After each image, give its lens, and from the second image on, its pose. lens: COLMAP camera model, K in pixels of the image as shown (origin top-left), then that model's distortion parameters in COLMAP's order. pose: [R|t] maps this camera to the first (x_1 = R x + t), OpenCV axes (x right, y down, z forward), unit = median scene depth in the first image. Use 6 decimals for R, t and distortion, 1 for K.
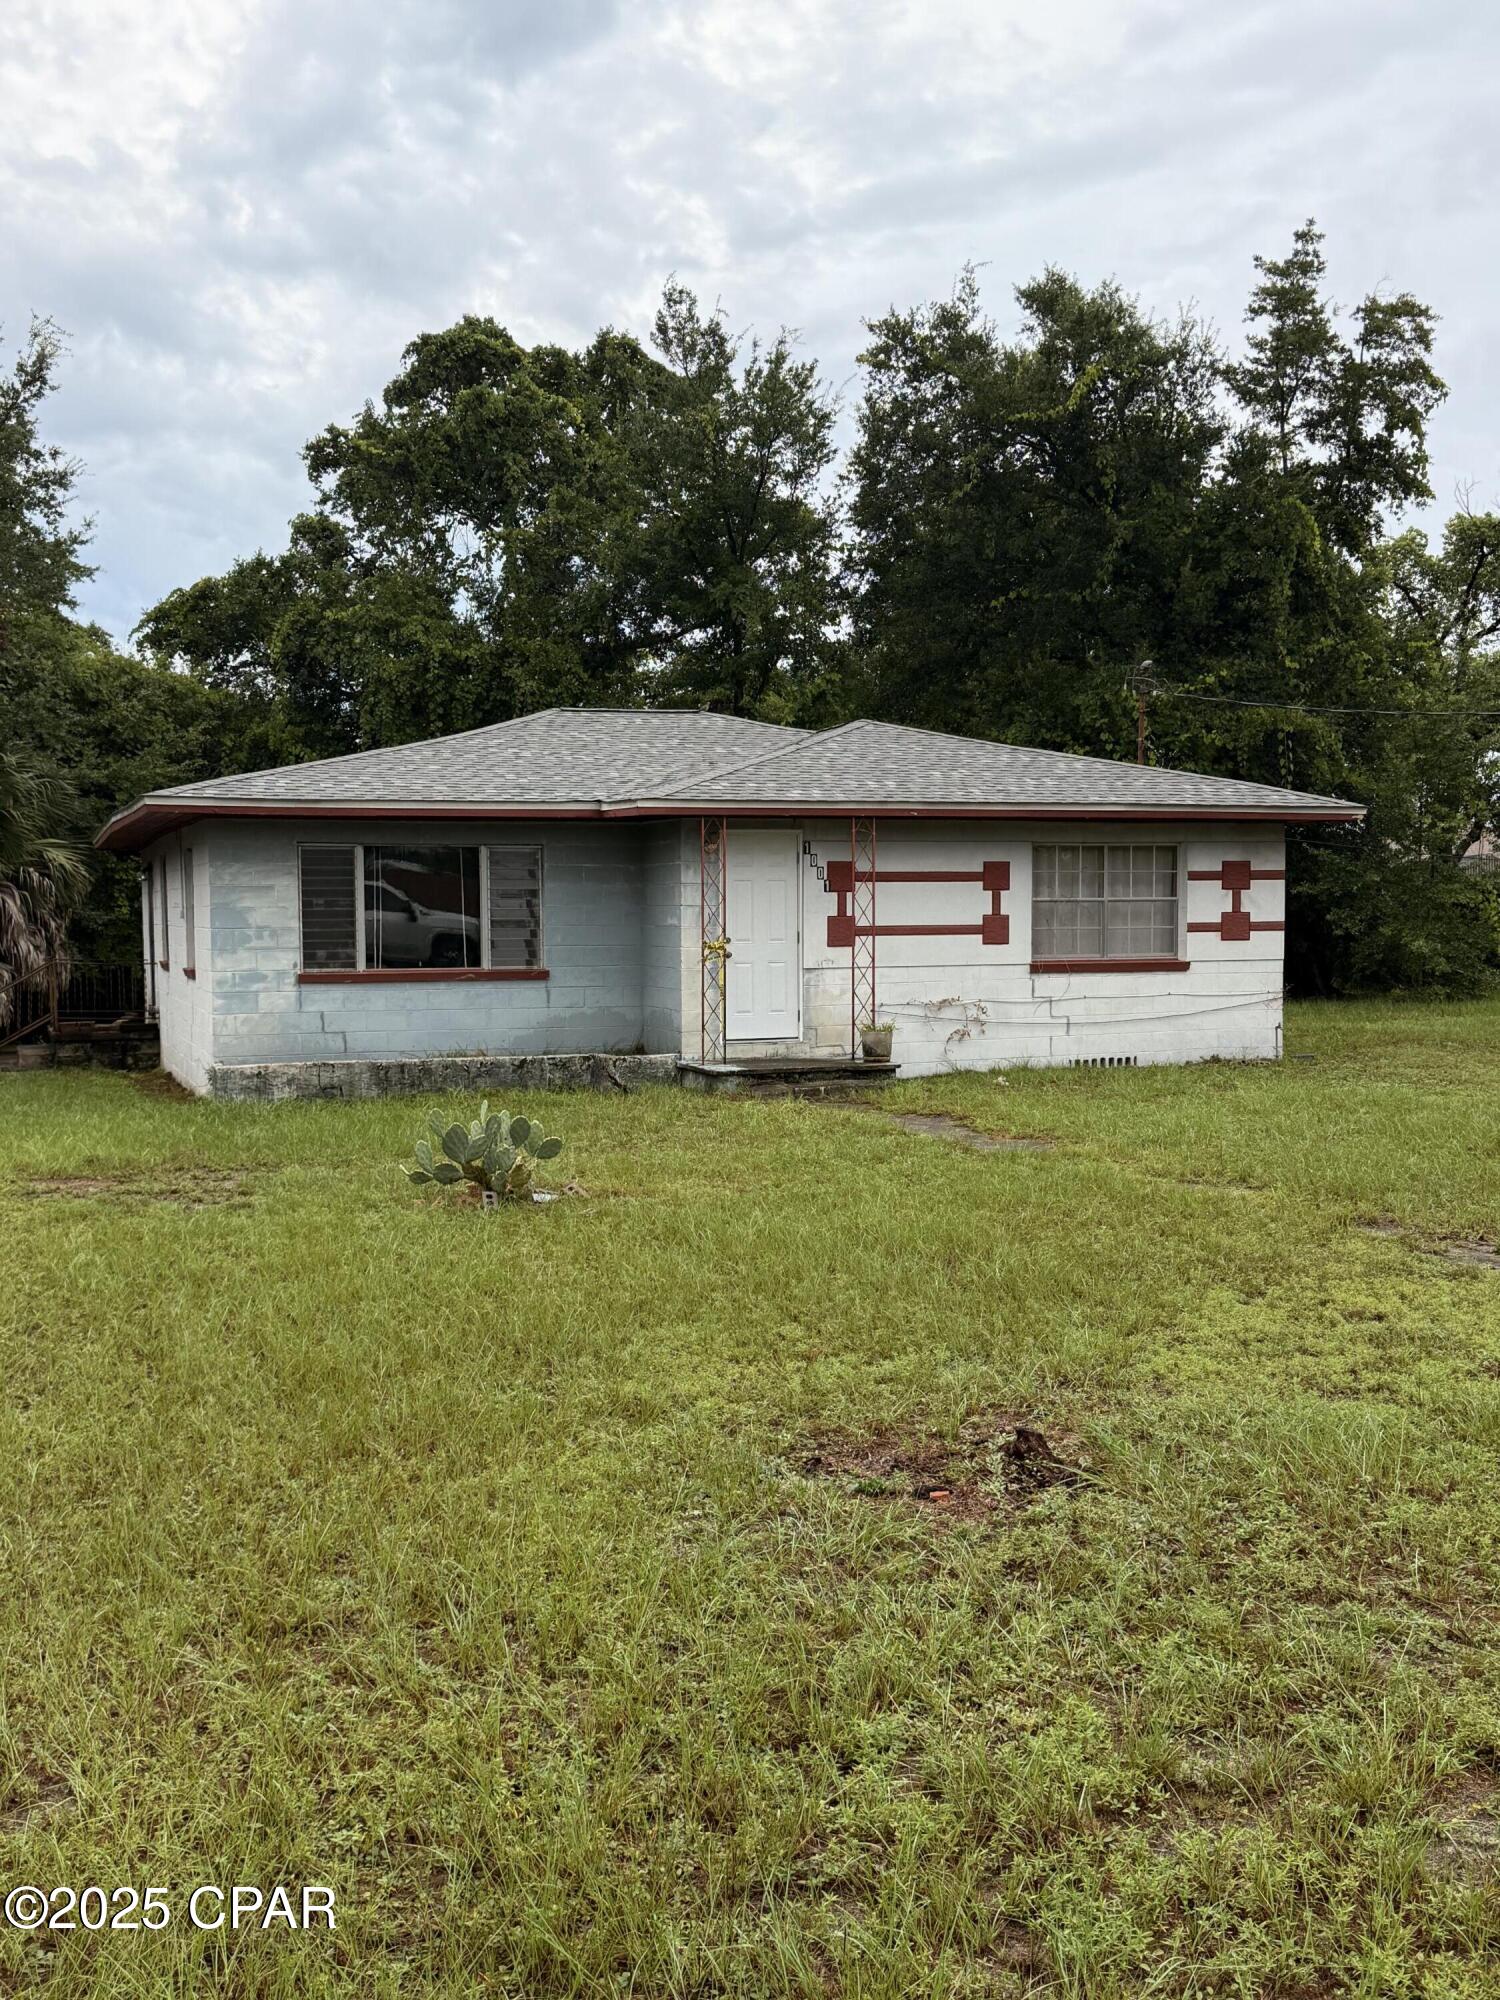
lens RADIAL K [[1955.6, 0, 744.6], [0, 1955.6, 940.8], [0, 0, 1]] dist [0.065472, 0.000000]
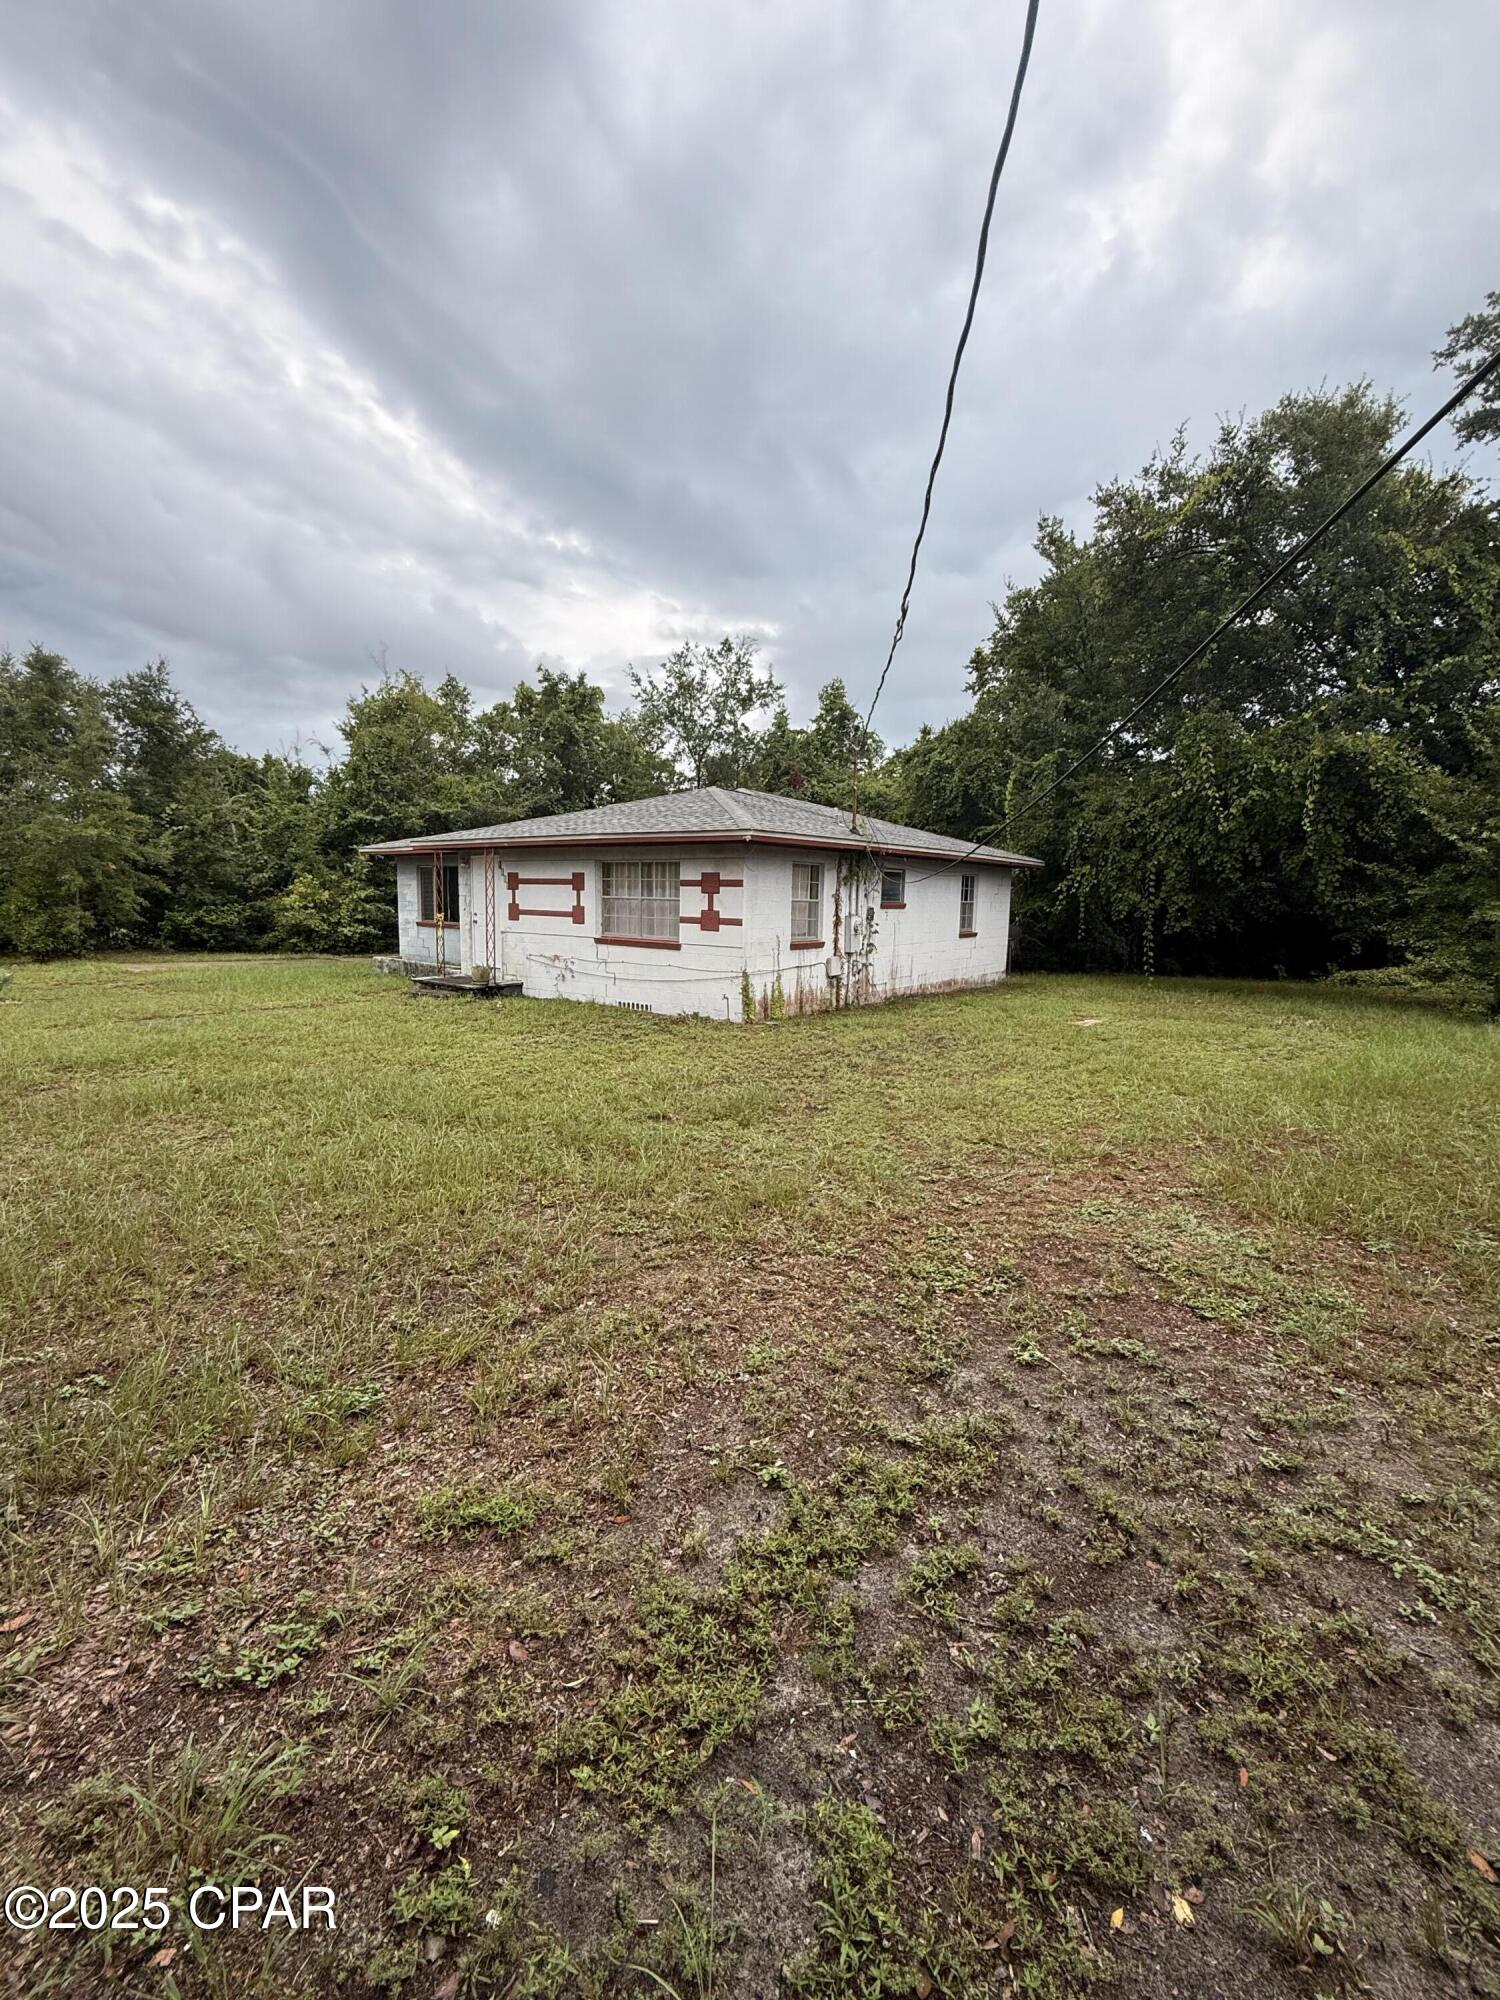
lens RADIAL K [[827.7, 0, 760.8], [0, 827.7, 963.1], [0, 0, 1]] dist [0.002789, 0.000827]
pose [[0.534249, 0.085864, -0.840955, 0.723220], [-0.037162, 0.996252, 0.078112, -0.023222], [0.844510, -0.010479, 0.535437, 0.698528]]
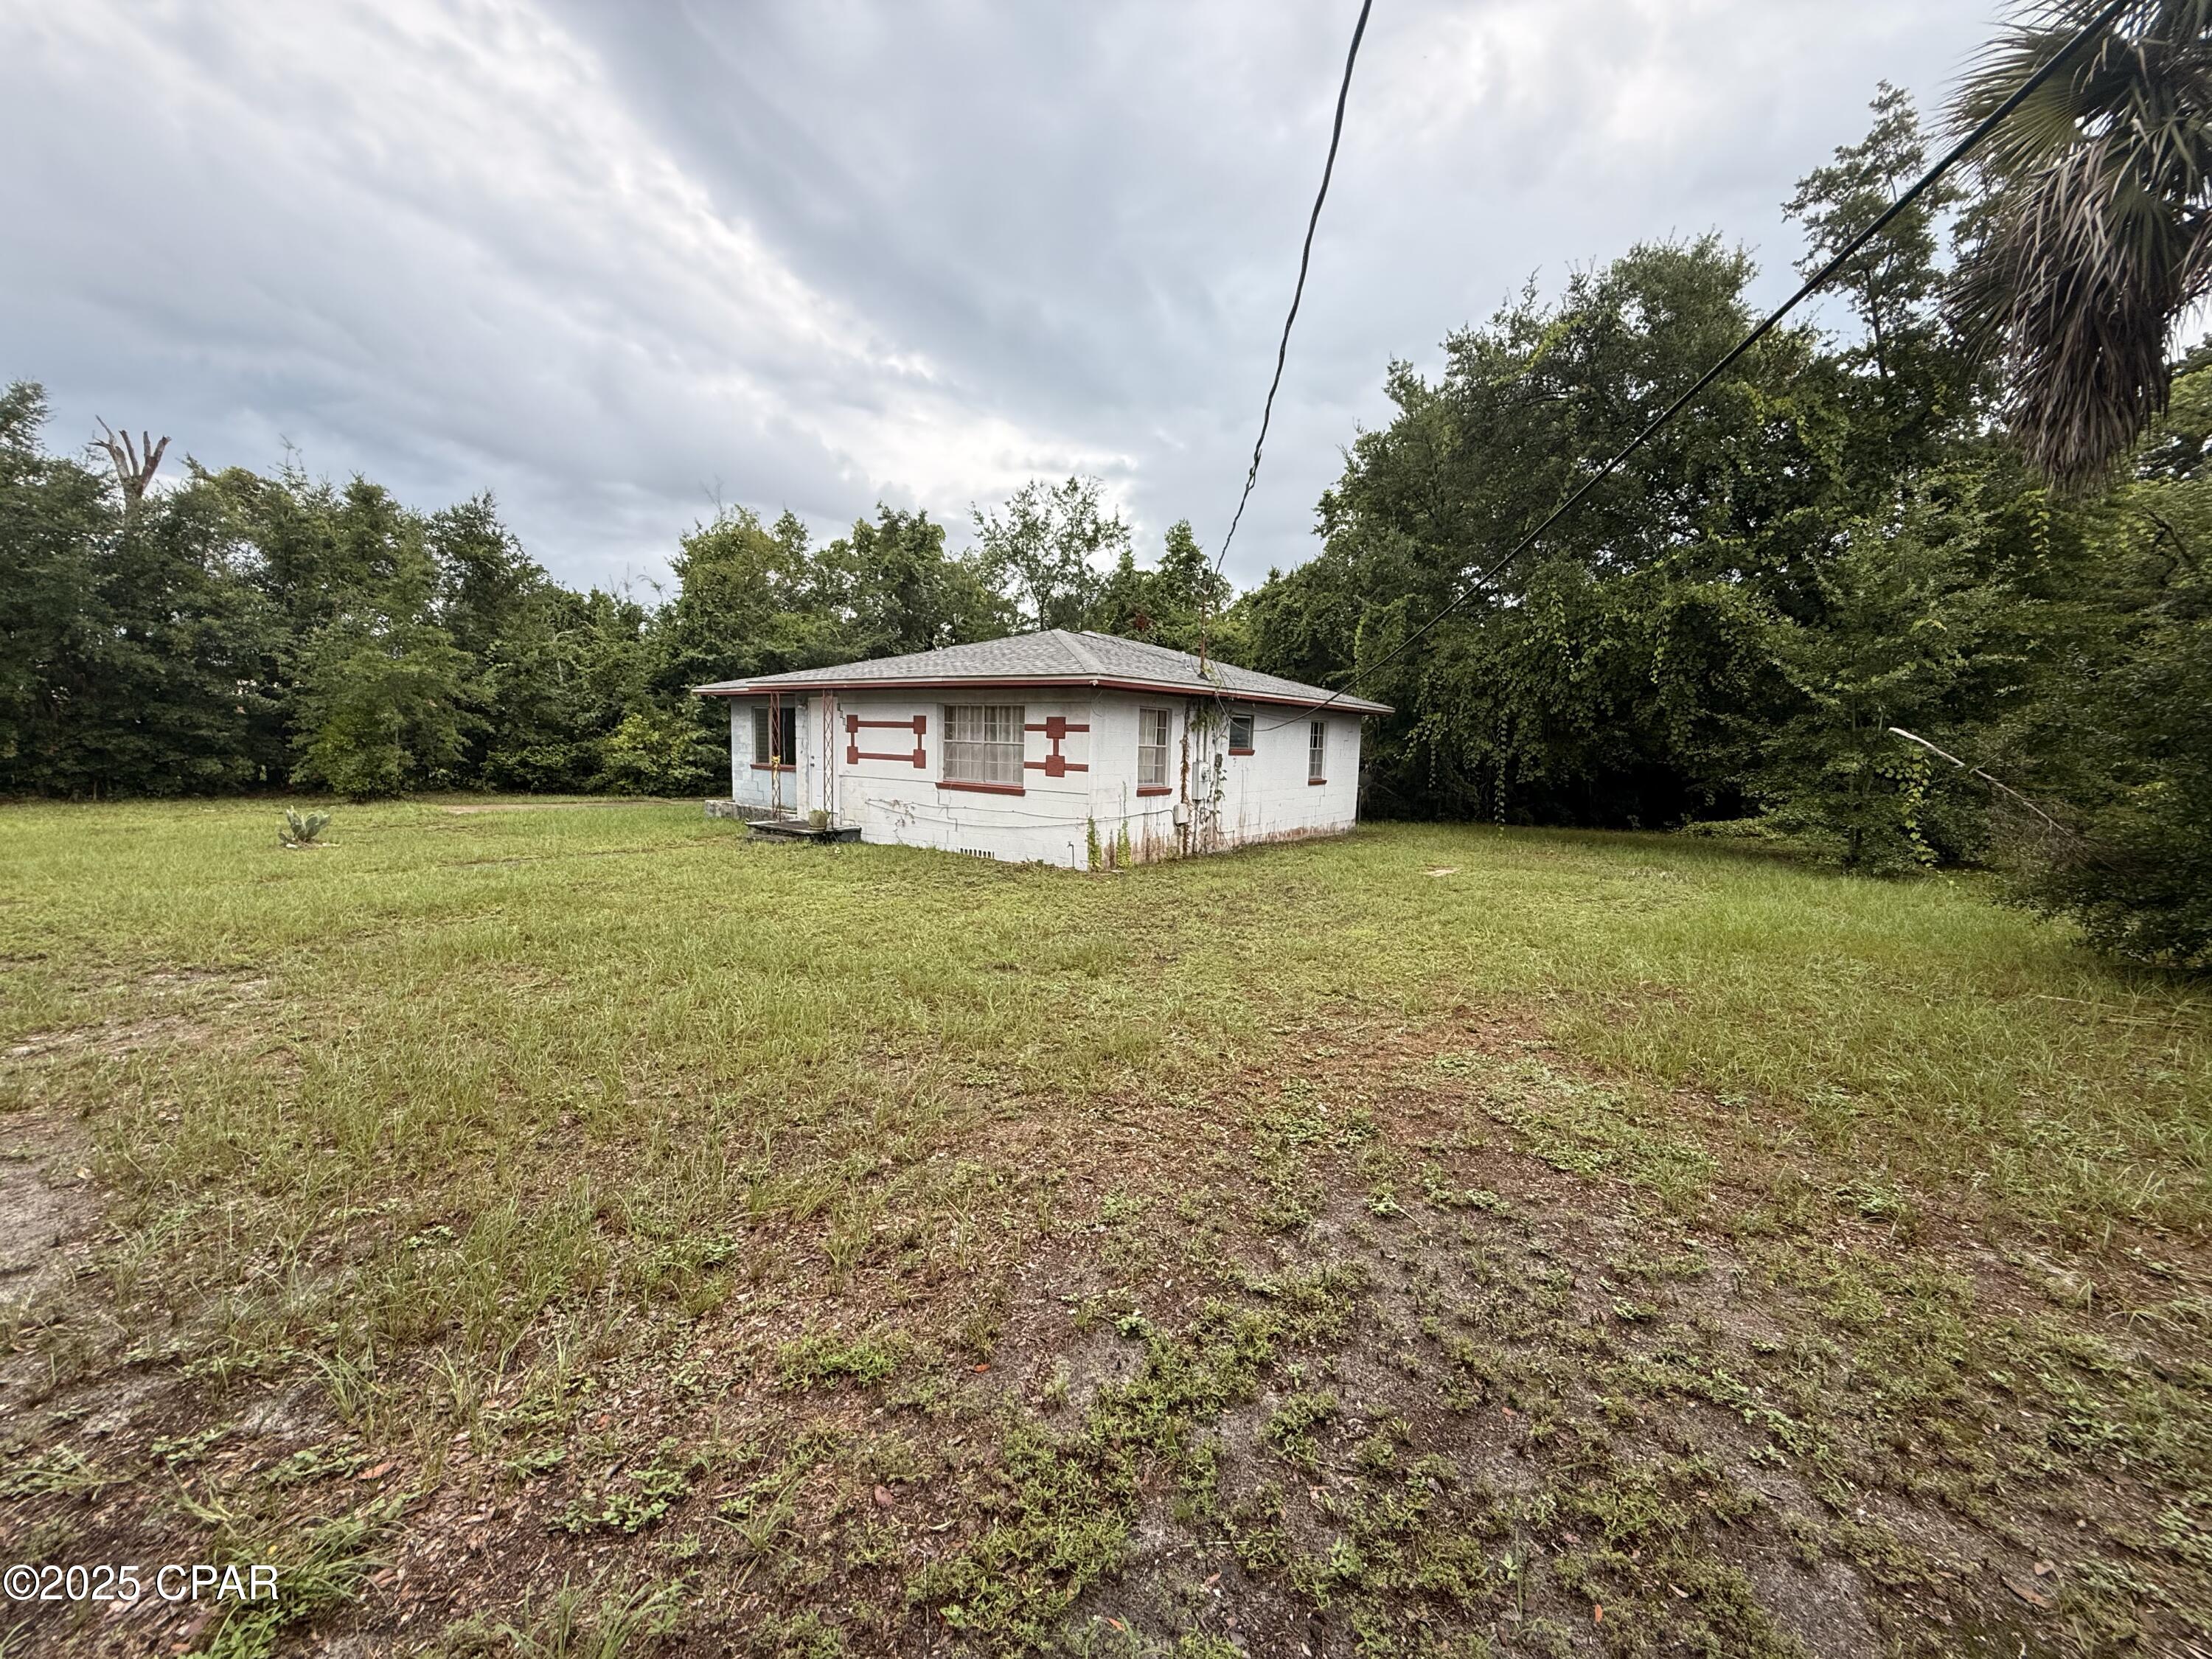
lens RADIAL K [[871.4, 0, 1108.0], [0, 871.4, 789.9], [0, 0, 1]] dist [0.006642, -0.000323]
pose [[0.547849, 0.072716, -0.833411, 0.733046], [-0.045911, 0.997327, 0.056837, -0.025699], [0.835317, 0.007125, 0.549723, 0.680547]]
